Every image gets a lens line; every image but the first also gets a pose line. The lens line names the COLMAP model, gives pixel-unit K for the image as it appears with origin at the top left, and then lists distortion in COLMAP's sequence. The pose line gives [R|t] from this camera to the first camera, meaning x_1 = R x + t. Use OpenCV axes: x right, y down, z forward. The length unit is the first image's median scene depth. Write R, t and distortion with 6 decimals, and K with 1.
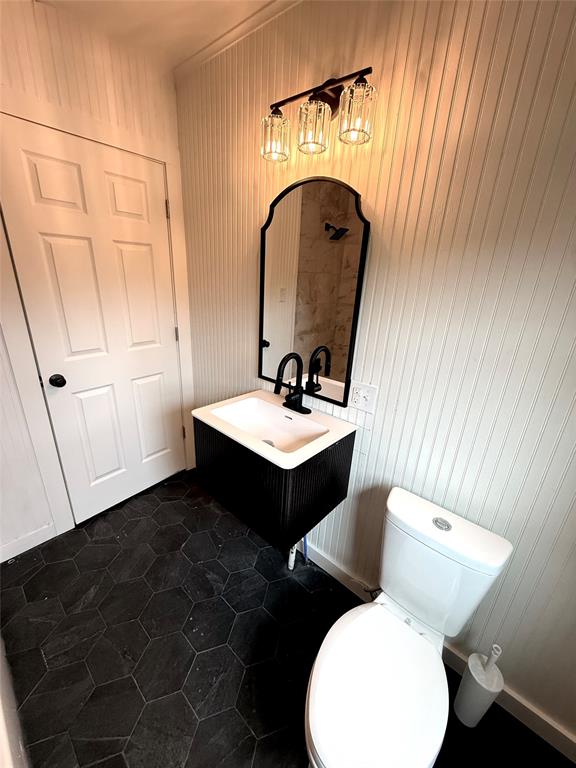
lens RADIAL K [[307.4, 0, 288.2], [0, 307.4, 383.2], [0, 0, 1]] dist [0.000296, -0.000115]
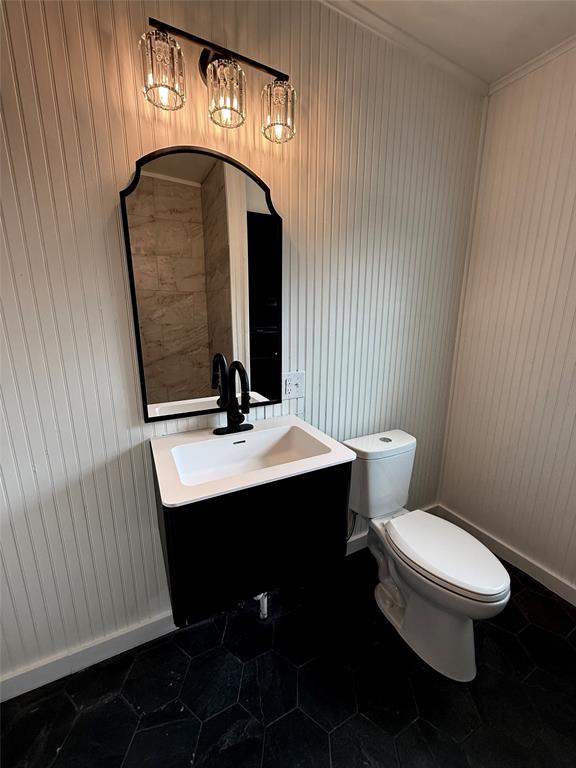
lens RADIAL K [[307.4, 0, 288.2], [0, 307.4, 383.2], [0, 0, 1]] dist [0.000296, -0.000115]
pose [[0.358156, -0.265250, 0.895191, -0.683940], [0.320867, 0.935366, 0.148779, -0.121035], [-0.876795, 0.233951, 0.420117, 0.551393]]
